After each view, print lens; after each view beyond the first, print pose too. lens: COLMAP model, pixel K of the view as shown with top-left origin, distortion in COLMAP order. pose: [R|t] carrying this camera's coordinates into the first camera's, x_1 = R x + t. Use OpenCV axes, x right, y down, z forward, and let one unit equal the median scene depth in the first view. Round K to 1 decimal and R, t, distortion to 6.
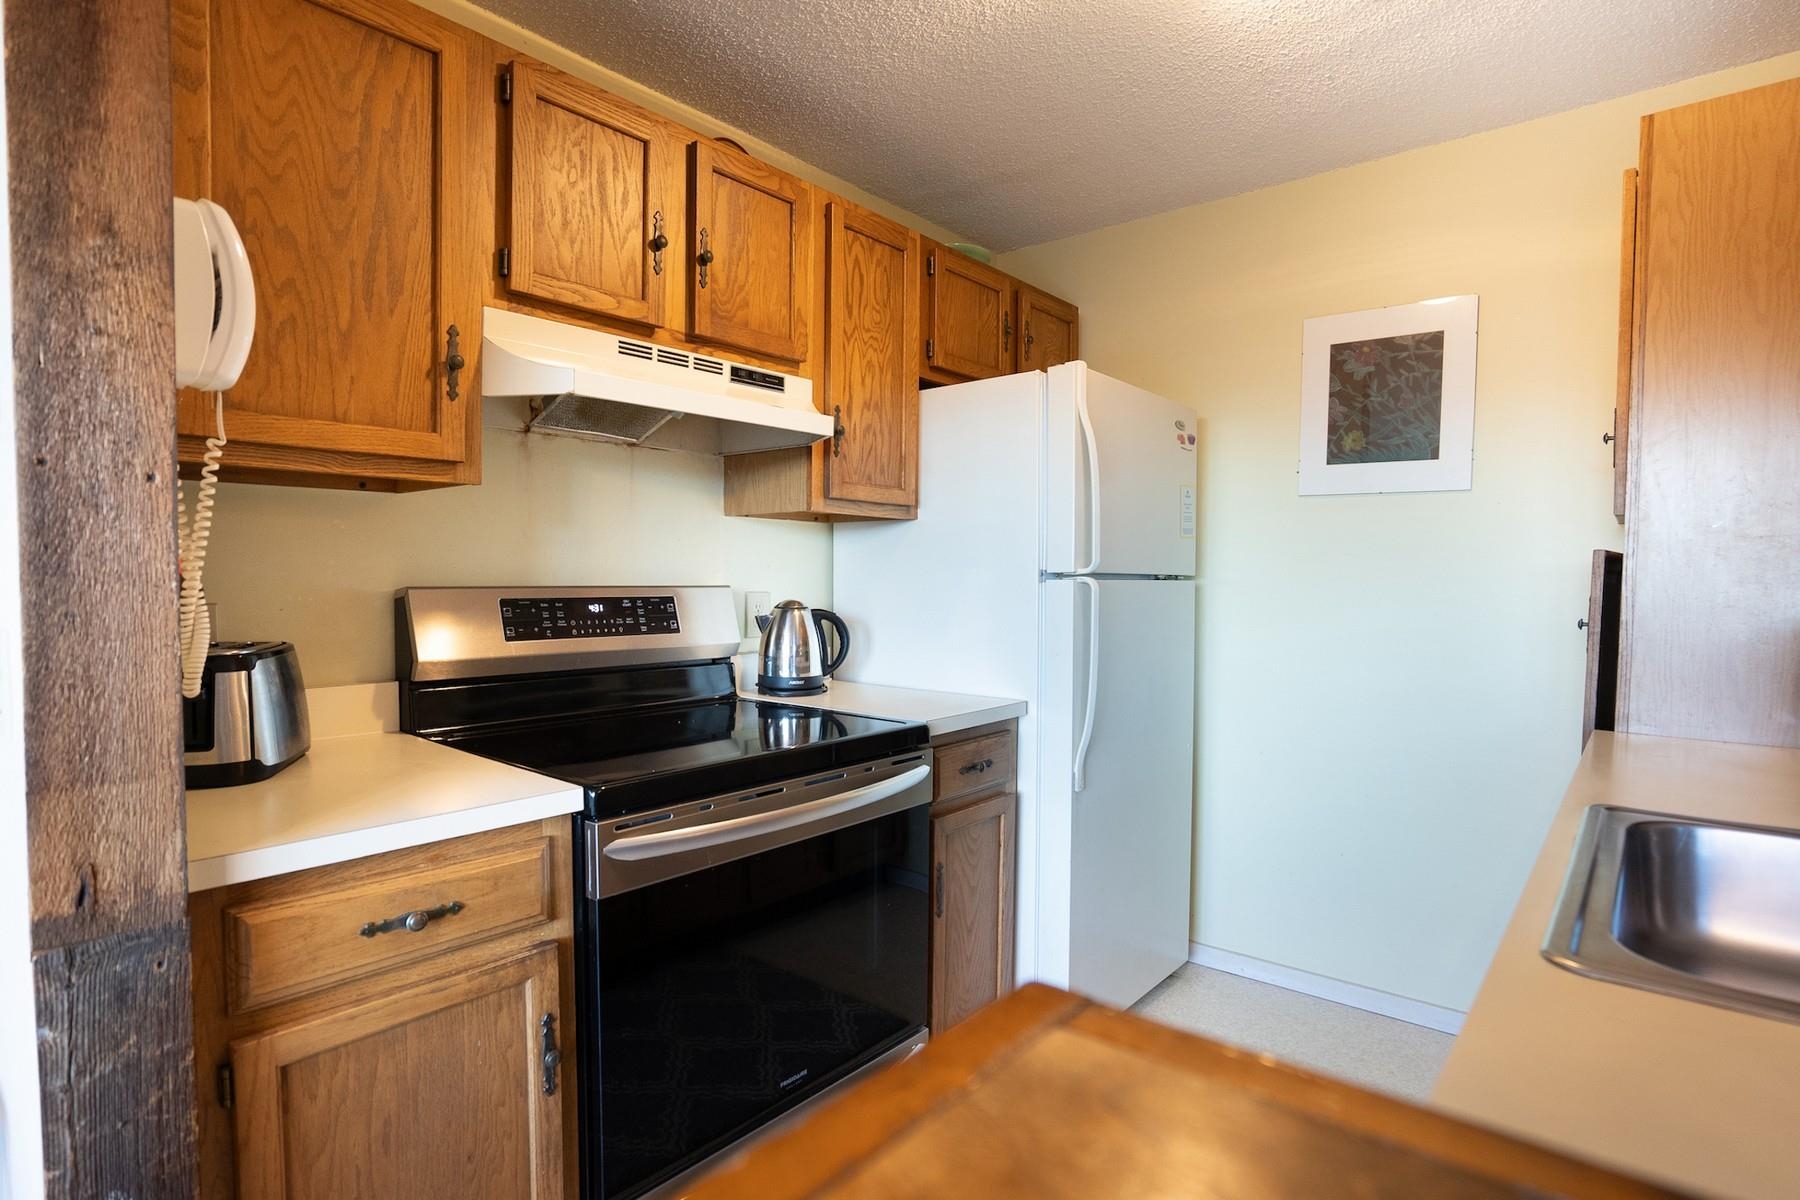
lens RADIAL K [[882.4, 0, 923.4], [0, 882.4, 606.9], [0, 0, 1]] dist [-0.043703, 0.019685]
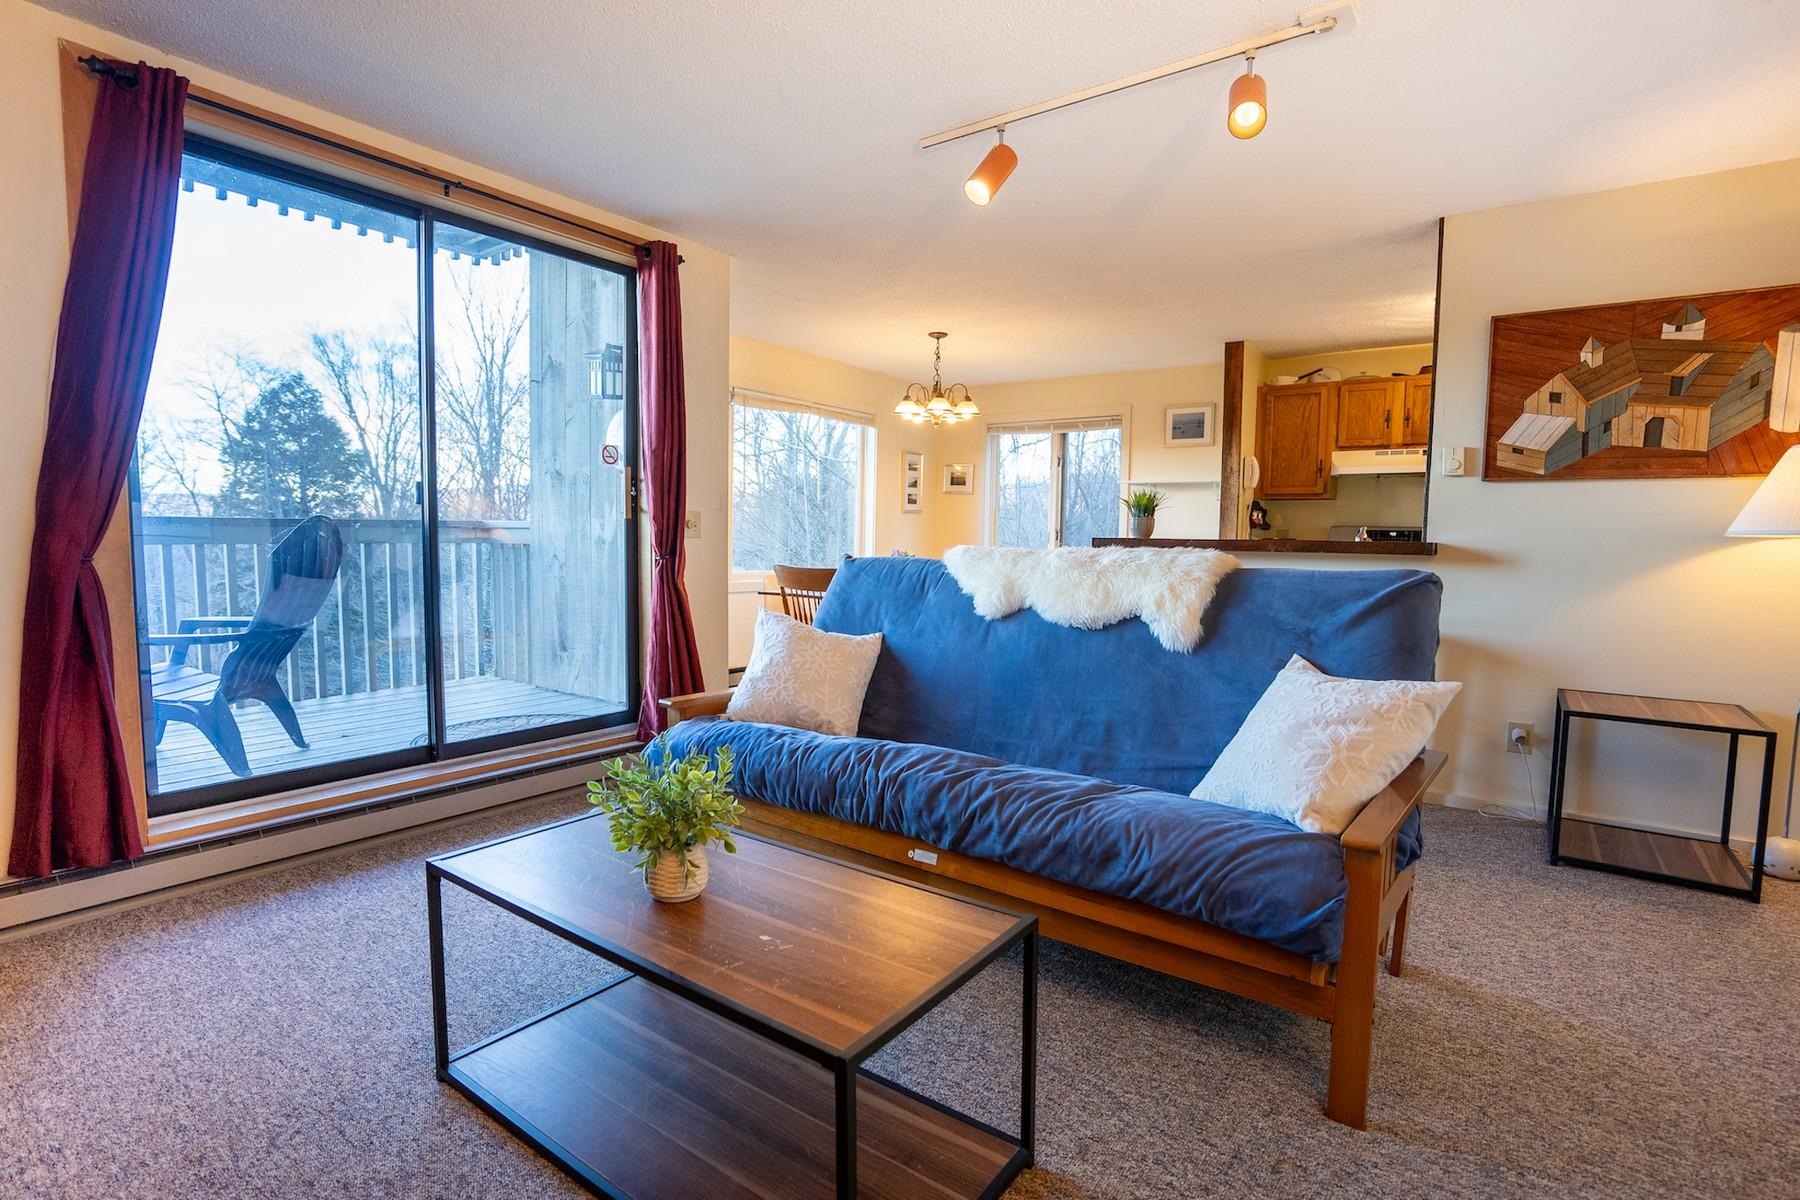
lens RADIAL K [[884.4, 0, 886.5], [0, 884.4, 611.0], [0, 0, 1]] dist [-0.031862, 0.013318]
pose [[0.031469, 0.075909, -0.996618, 2.643584], [-0.049585, 0.996003, 0.074297, 0.130760], [0.998274, 0.047079, 0.035107, -0.855165]]
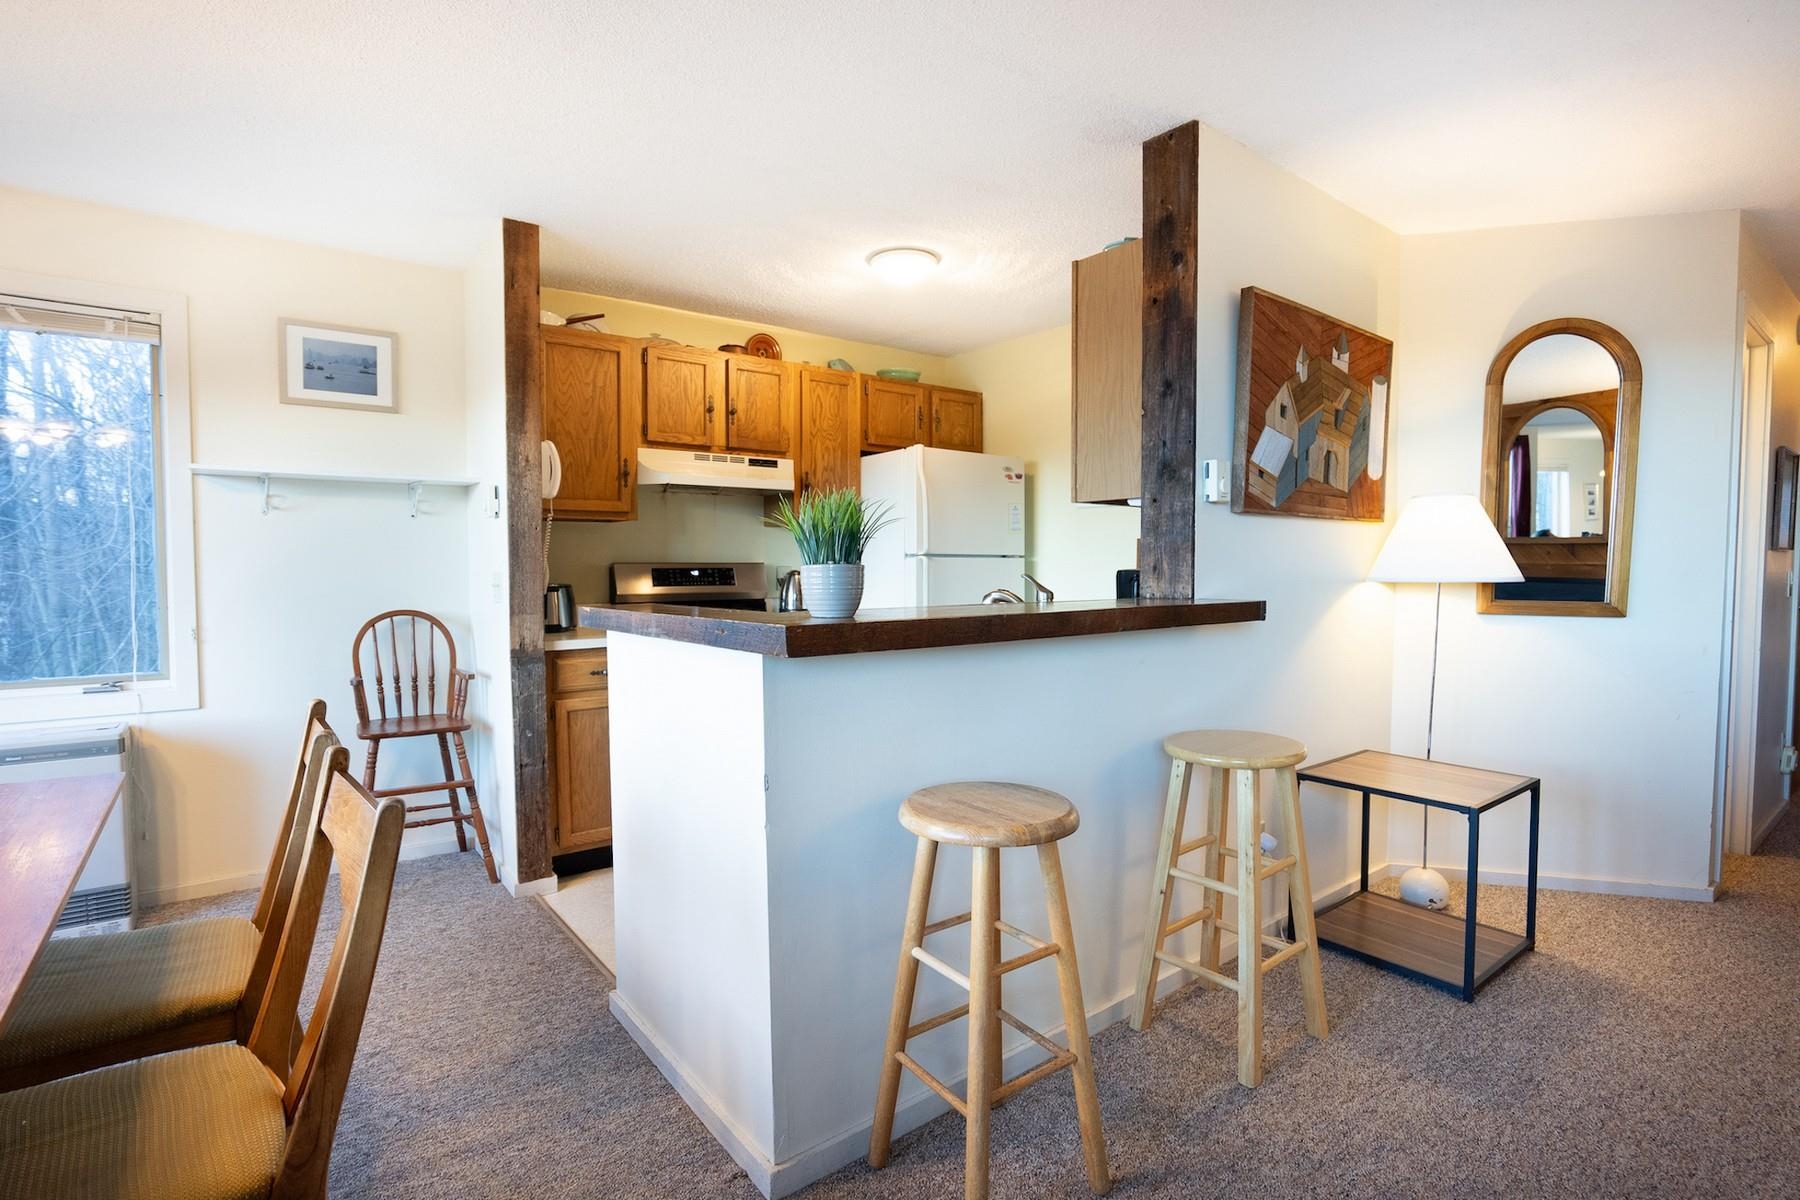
lens RADIAL K [[882.4, 0, 894.4], [0, 882.4, 603.3], [0, 0, 1]] dist [-0.043703, 0.019685]
pose [[0.965267, 0.002474, -0.261254, 0.679173], [-0.000176, 0.999961, 0.008818, 0.059213], [0.261265, -0.008466, 0.965230, -0.974051]]
